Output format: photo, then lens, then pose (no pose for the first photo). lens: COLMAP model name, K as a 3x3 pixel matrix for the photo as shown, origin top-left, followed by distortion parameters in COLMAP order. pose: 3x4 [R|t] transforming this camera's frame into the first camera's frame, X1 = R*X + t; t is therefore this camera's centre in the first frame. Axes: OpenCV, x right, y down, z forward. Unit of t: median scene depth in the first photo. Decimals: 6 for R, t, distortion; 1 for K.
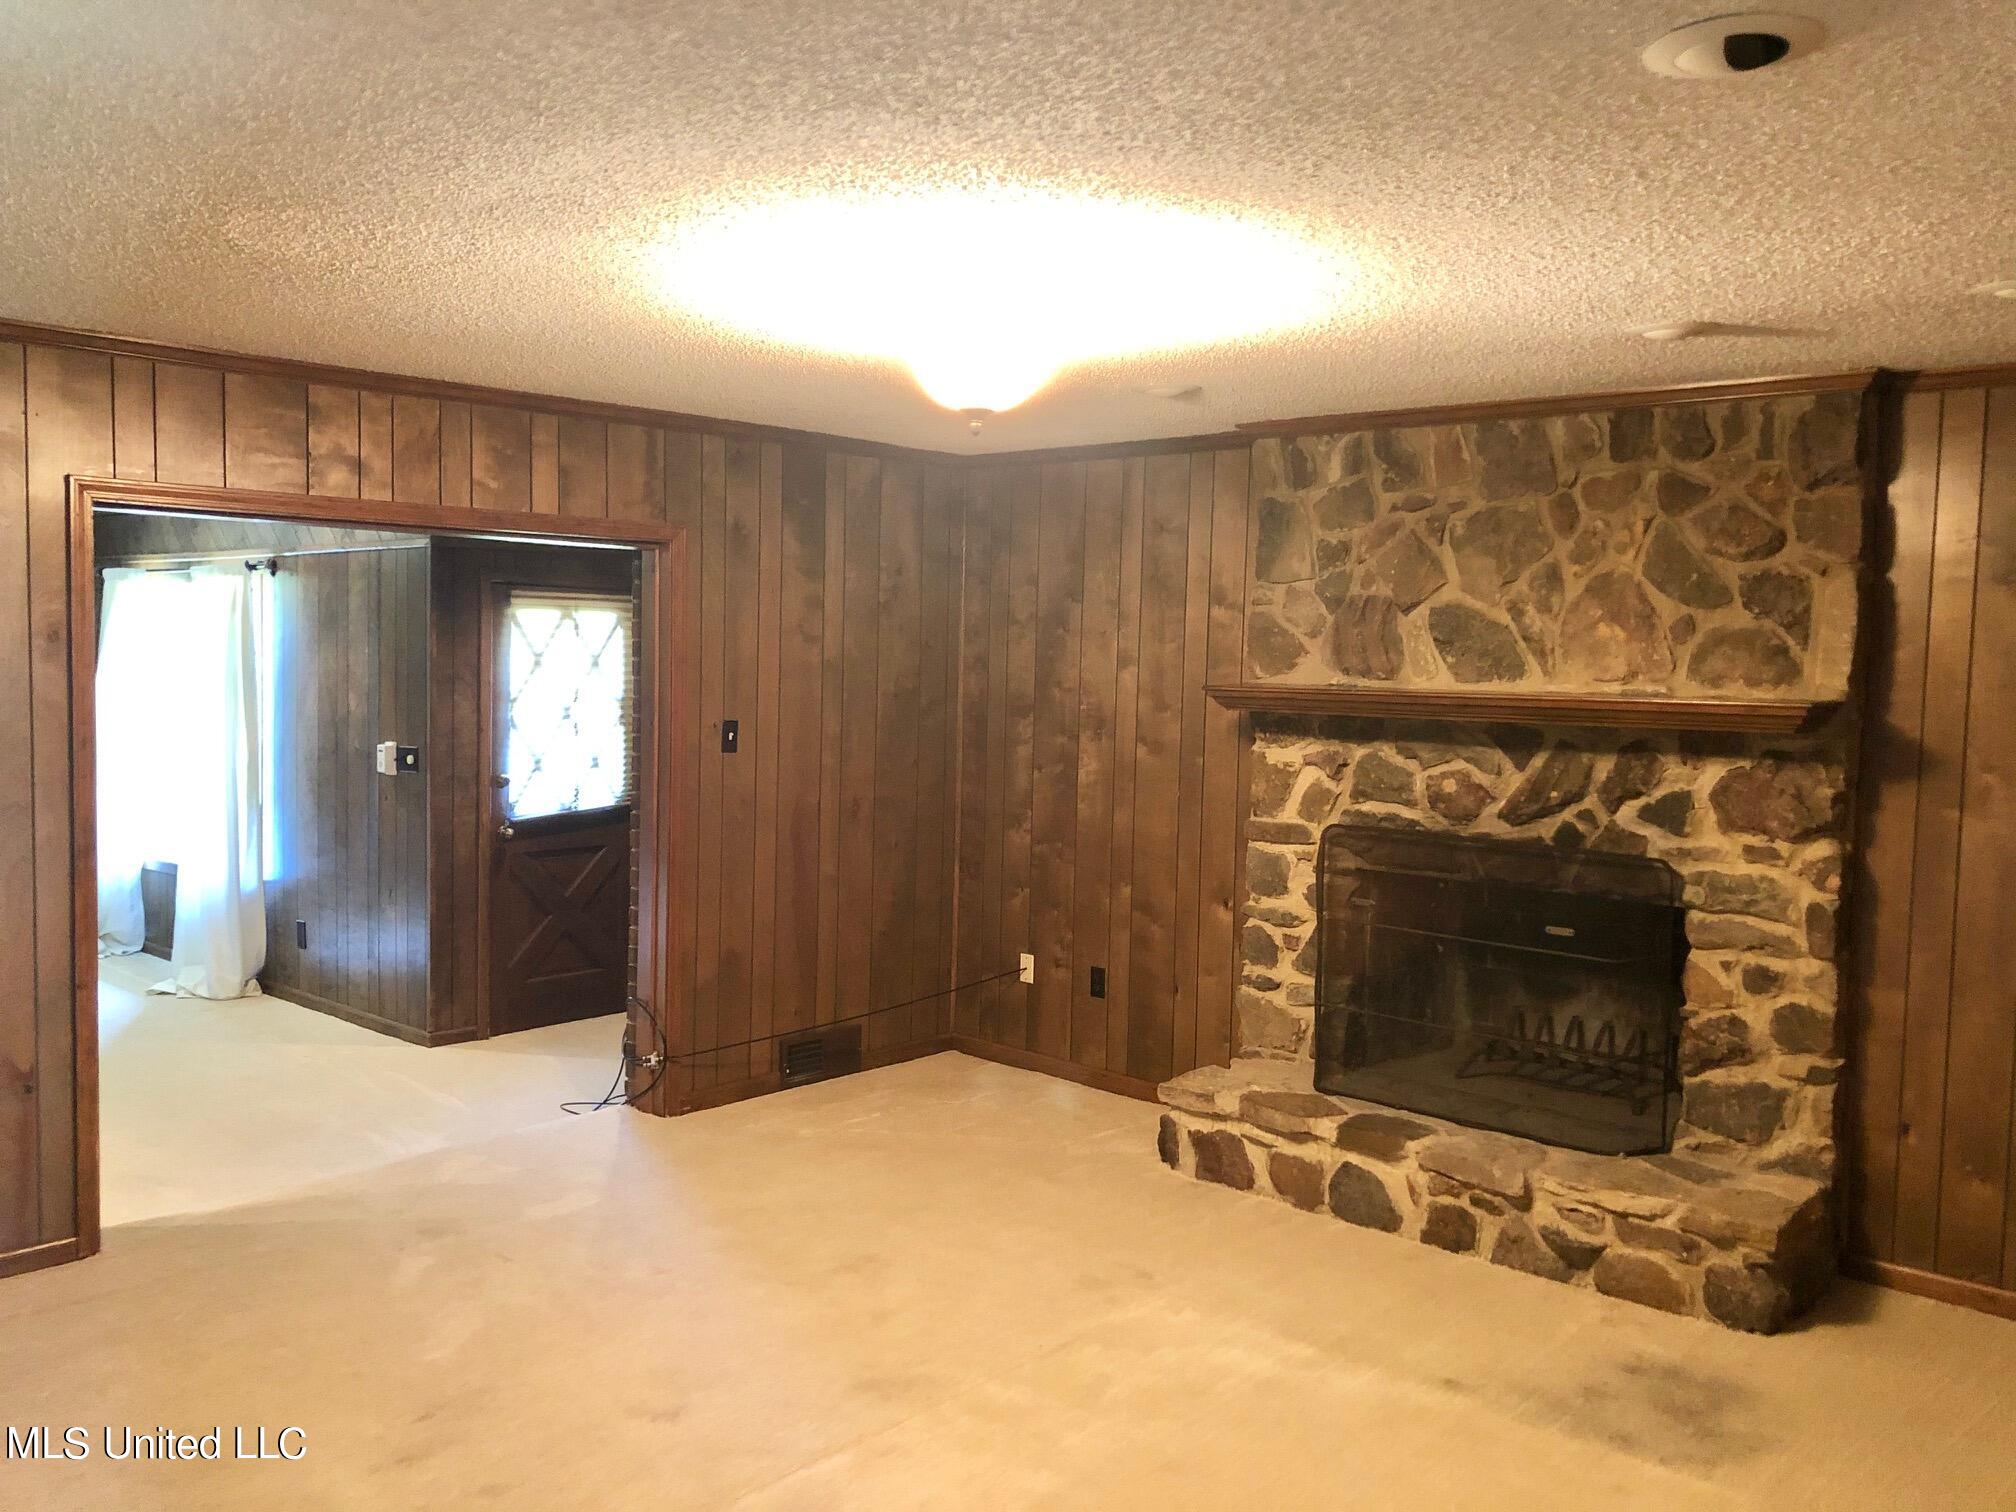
lens RADIAL K [[1665.9, 0, 1007.3], [0, 1665.9, 754.0], [0, 0, 1]] dist [0.011885, 0.003172]
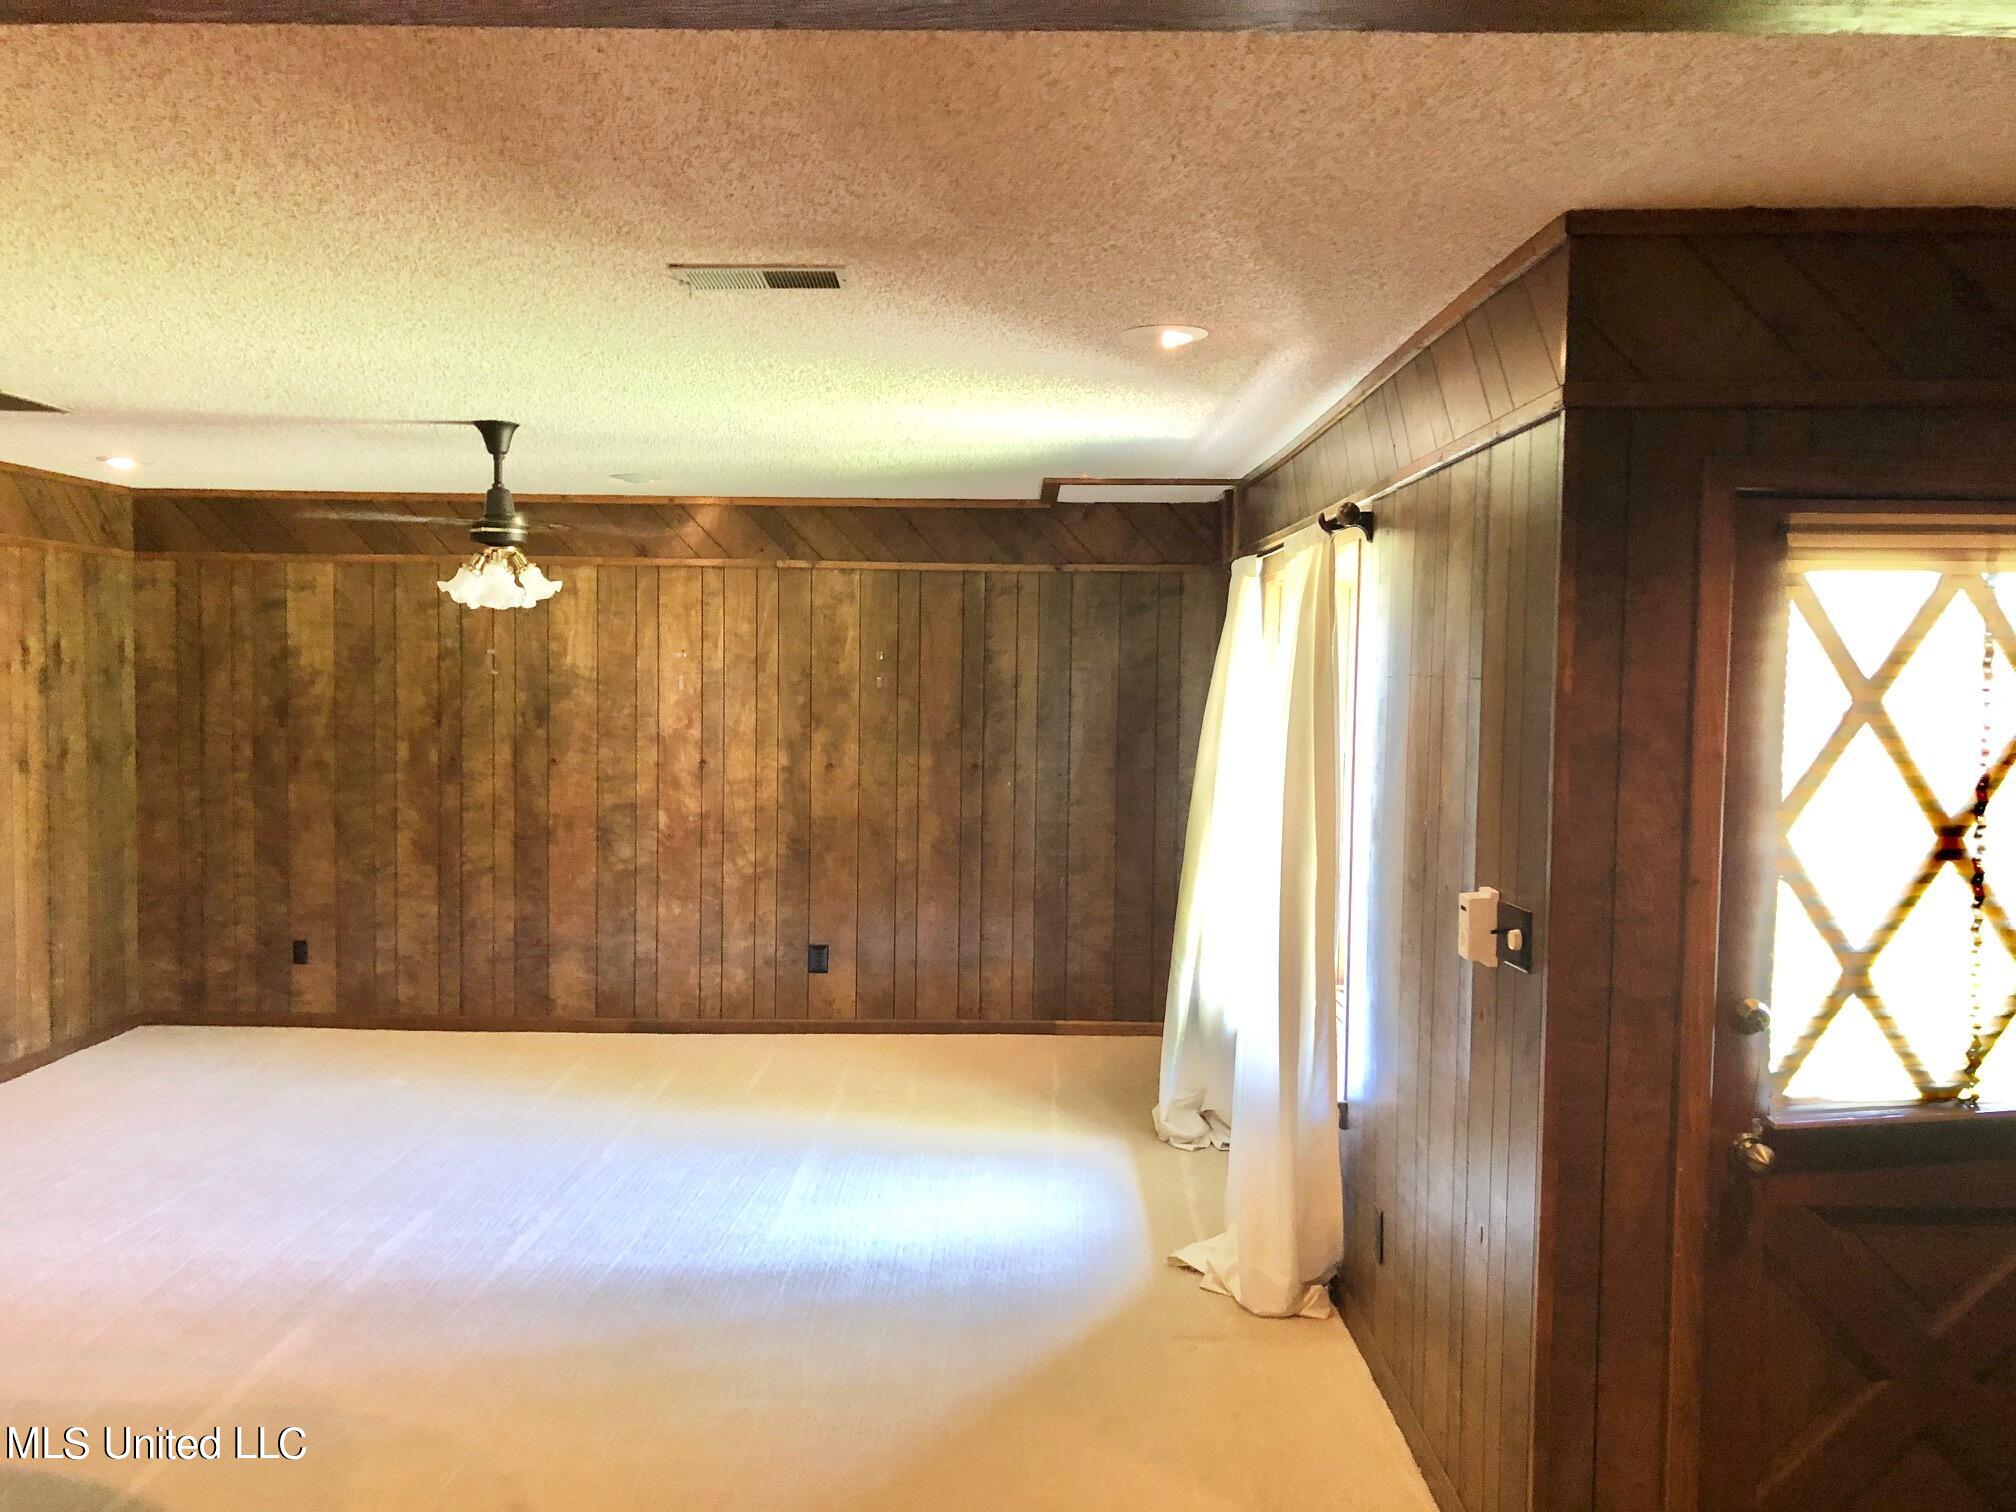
lens RADIAL K [[1665.9, 0, 1008.2], [0, 1665.9, 748.4], [0, 0, 1]] dist [0.011885, 0.003172]
pose [[0.675790, 0.025319, -0.736659, -0.137894], [-0.046264, 0.998896, -0.008110, -0.033962], [0.735641, 0.039561, 0.676215, 0.617154]]
